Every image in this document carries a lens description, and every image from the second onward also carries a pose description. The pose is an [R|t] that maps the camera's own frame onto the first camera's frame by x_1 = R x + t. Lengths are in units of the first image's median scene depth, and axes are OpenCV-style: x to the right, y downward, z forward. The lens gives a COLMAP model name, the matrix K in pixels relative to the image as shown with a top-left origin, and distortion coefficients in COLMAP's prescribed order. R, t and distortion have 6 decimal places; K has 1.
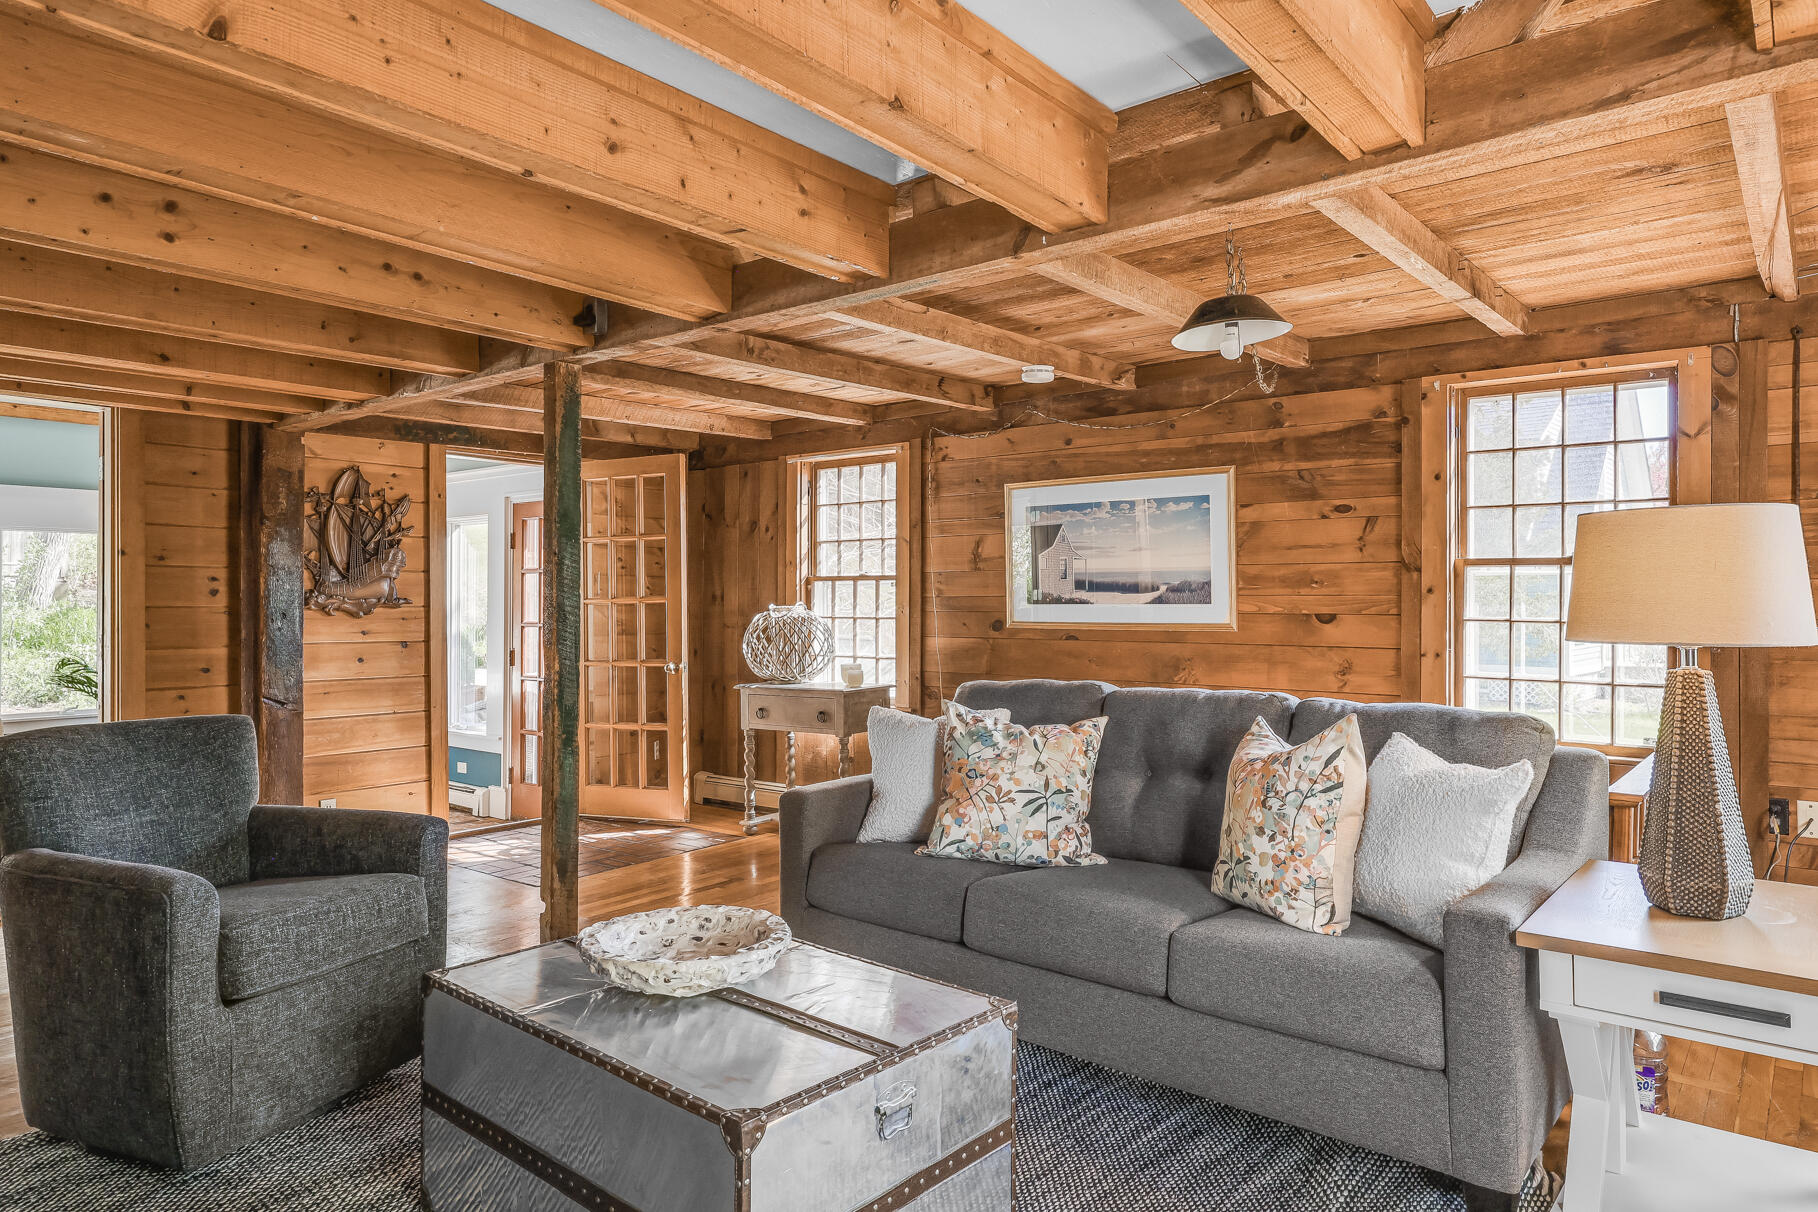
lens RADIAL K [[1116.0, 0, 922.0], [0, 1116.0, 588.1], [0, 0, 1]] dist [0.003992, -0.001022]
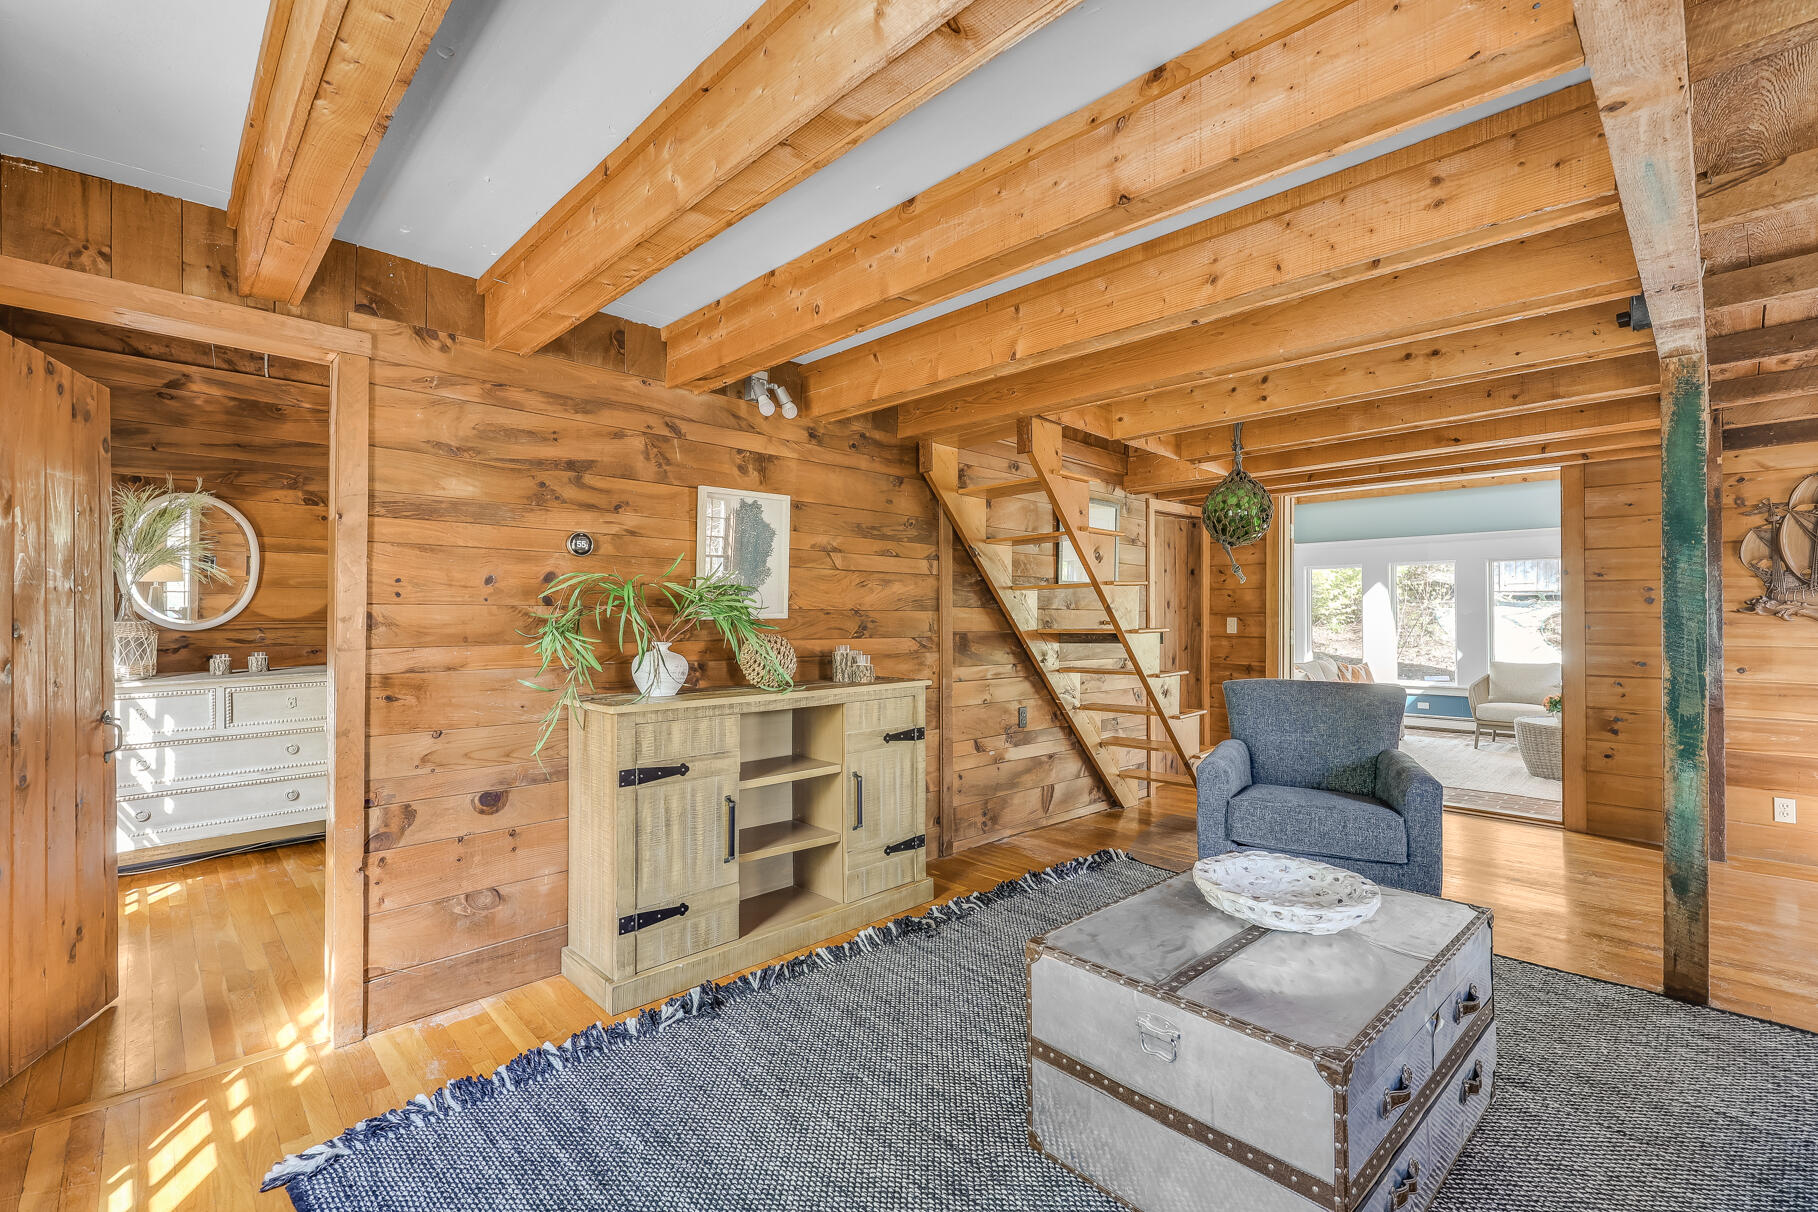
lens RADIAL K [[805.3, 0, 932.8], [0, 805.3, 607.1], [0, 0, 1]] dist [0.004492, -0.000689]
pose [[-0.102375, -0.007371, -0.994719, 0.430411], [0.017816, 0.999799, -0.009242, 0.007249], [0.994586, -0.018668, -0.102223, 0.431465]]
